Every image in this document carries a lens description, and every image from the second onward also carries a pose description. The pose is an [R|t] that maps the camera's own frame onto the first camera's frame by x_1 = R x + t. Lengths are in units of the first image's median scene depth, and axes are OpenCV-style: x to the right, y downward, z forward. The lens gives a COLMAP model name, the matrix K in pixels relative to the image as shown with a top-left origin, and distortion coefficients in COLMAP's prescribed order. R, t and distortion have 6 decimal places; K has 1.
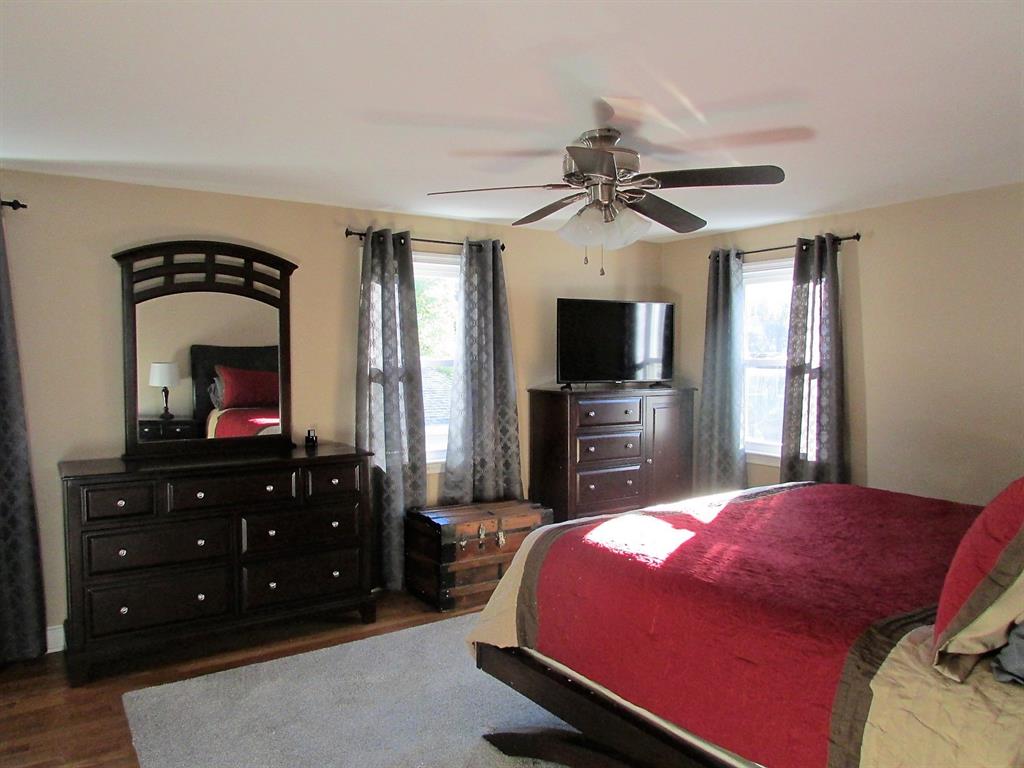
lens RADIAL K [[732.7, 0, 509.3], [0, 732.7, 386.4], [0, 0, 1]] dist [-0.025848, 0.005132]
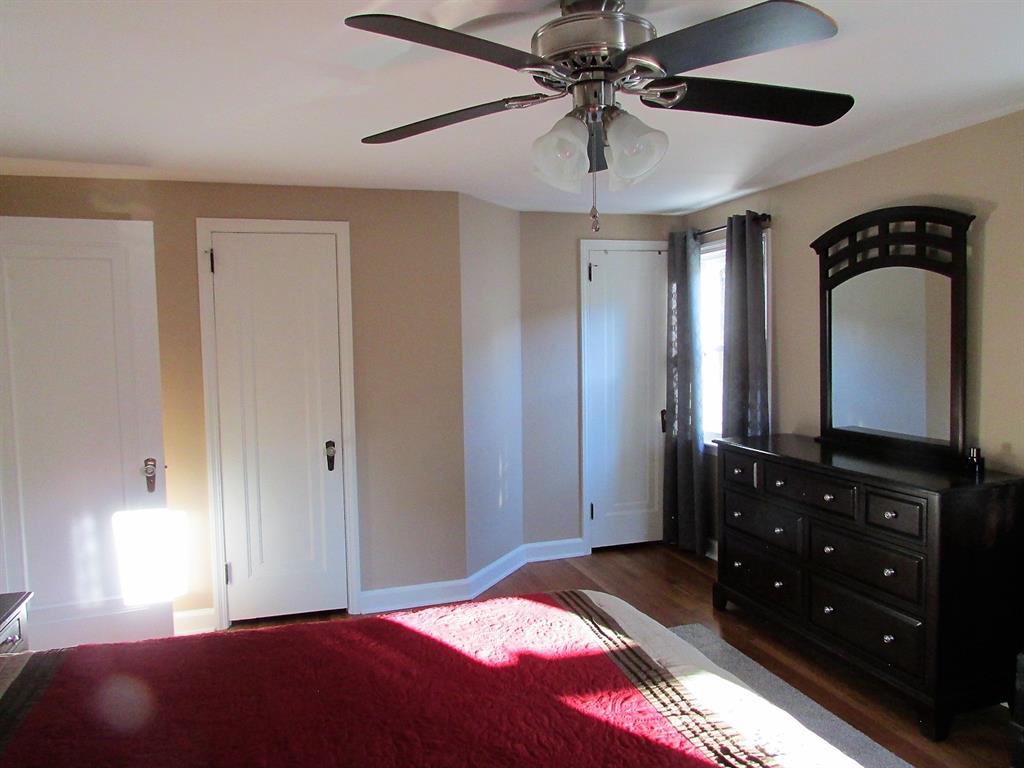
lens RADIAL K [[732.7, 0, 509.7], [0, 732.7, 381.7], [0, 0, 1]] dist [-0.025848, 0.005132]
pose [[-0.291696, 0.061166, -0.954553, 0.556520], [-0.022850, 0.997223, 0.070882, -0.045088], [0.956238, 0.042488, -0.289488, 0.830187]]
